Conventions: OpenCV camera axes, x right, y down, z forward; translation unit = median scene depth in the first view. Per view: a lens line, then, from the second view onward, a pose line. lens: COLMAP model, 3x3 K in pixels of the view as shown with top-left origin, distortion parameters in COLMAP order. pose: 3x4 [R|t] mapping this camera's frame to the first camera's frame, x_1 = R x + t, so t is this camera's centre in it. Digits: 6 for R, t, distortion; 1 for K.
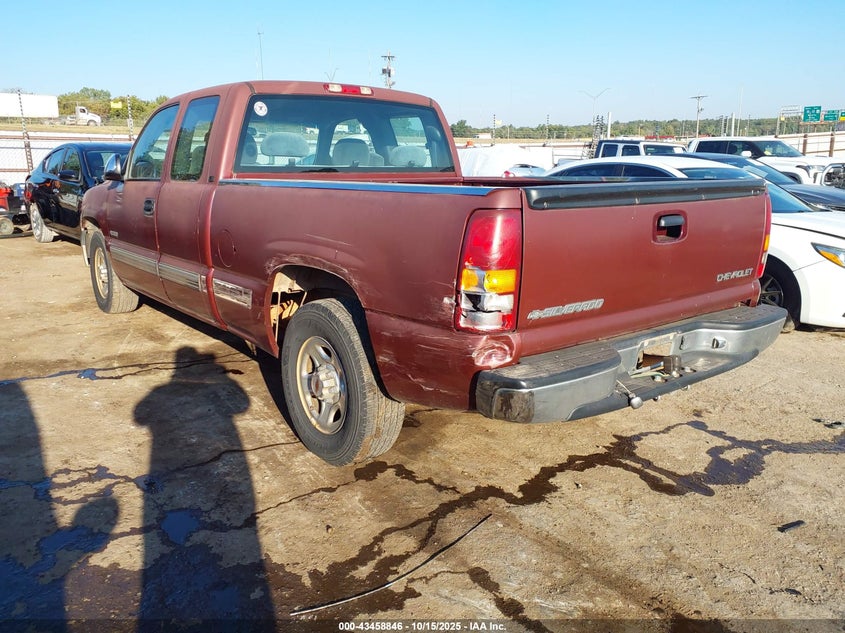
lens RADIAL K [[663.8, 0, 417.7], [0, 663.8, 316.0], [0, 0, 1]] dist [0.014021, -0.000483]
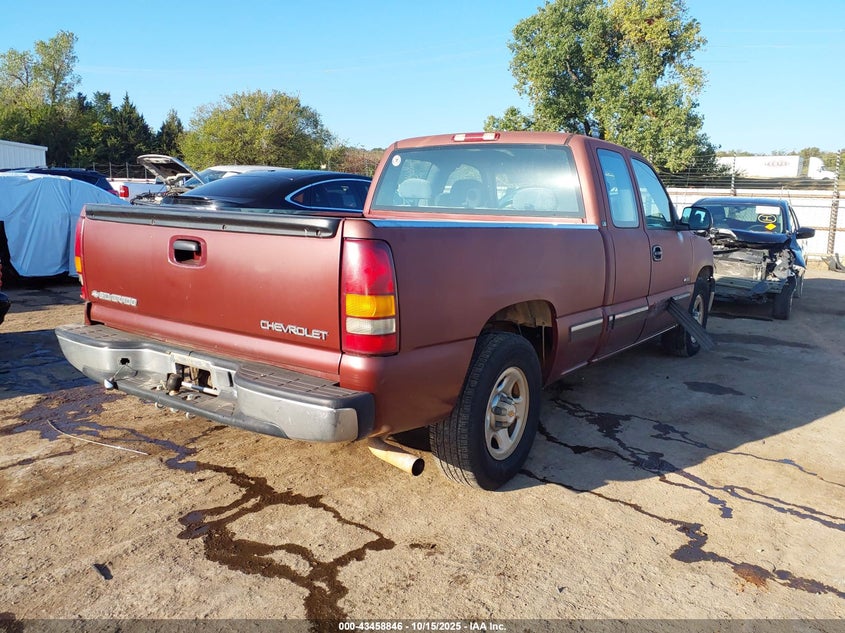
lens RADIAL K [[663.8, 0, 416.4], [0, 663.8, 313.4], [0, 0, 1]] dist [0.014021, -0.000483]
pose [[0.298595, 0.158096, -0.941194, 1.245351], [-0.246316, 0.965539, 0.084042, -0.181126], [0.922046, 0.206737, 0.327247, 0.843104]]
